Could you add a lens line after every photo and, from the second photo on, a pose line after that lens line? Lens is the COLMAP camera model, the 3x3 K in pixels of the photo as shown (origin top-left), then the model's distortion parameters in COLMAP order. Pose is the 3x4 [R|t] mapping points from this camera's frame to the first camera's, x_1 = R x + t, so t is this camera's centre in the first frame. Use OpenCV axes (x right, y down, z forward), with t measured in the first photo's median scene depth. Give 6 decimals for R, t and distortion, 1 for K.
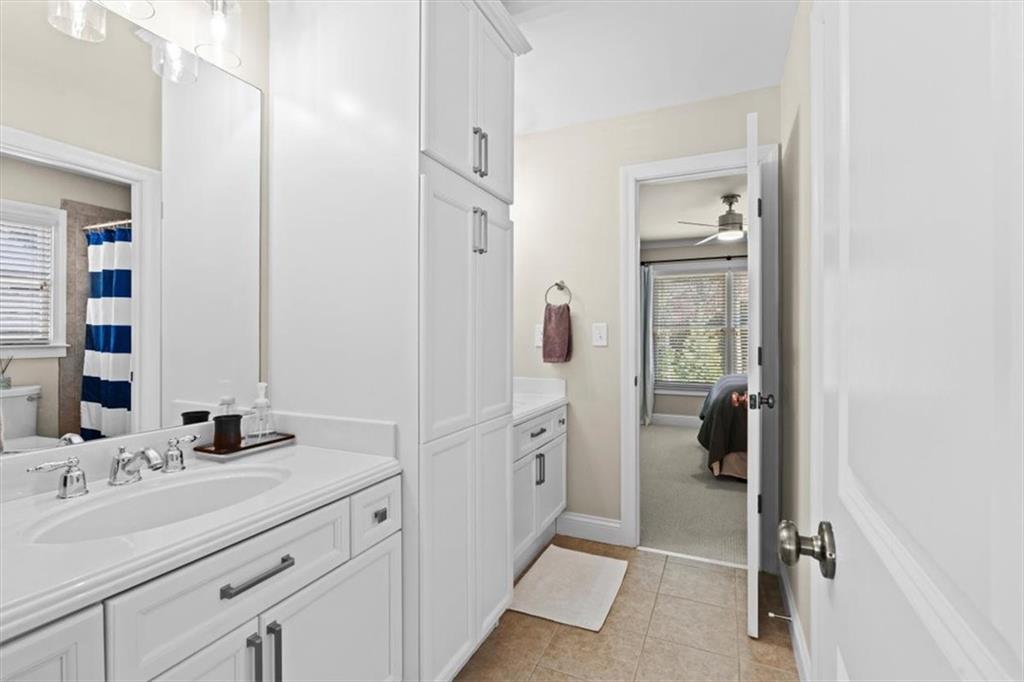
lens RADIAL K [[465.3, 0, 513.2], [0, 465.3, 336.9], [0, 0, 1]] dist [-0.001109, -0.000057]
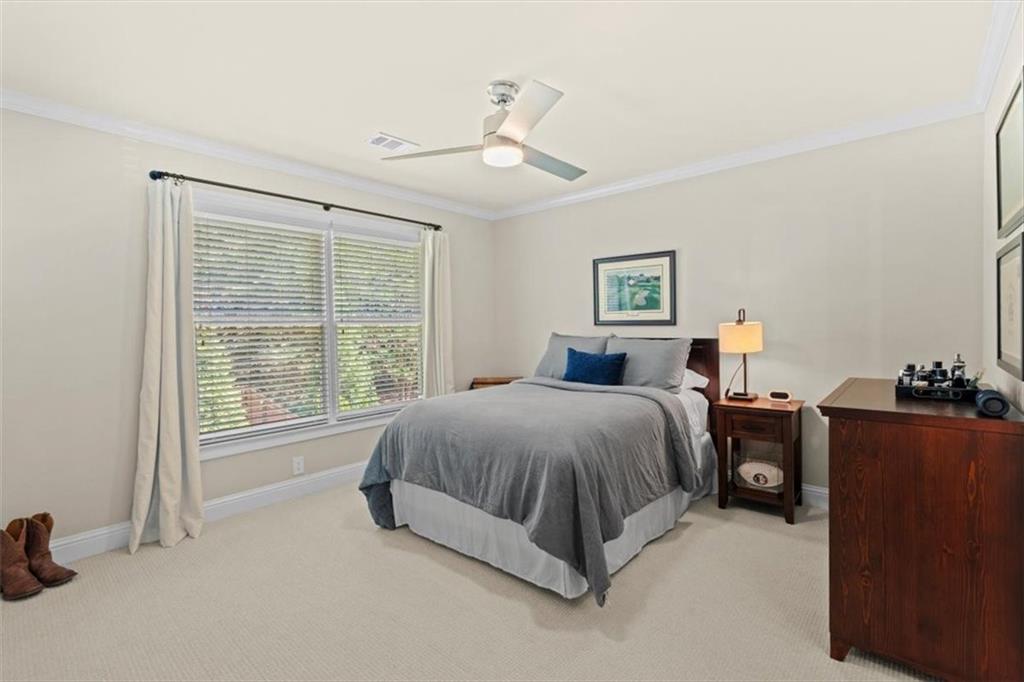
lens RADIAL K [[465.3, 0, 512.4], [0, 465.3, 335.8], [0, 0, 1]] dist [-0.001109, -0.000057]
pose [[0.274889, -0.011304, 0.961409, -0.054814], [0.011631, 0.999897, 0.008431, -0.004038], [-0.961406, 0.008864, 0.274992, 0.603998]]
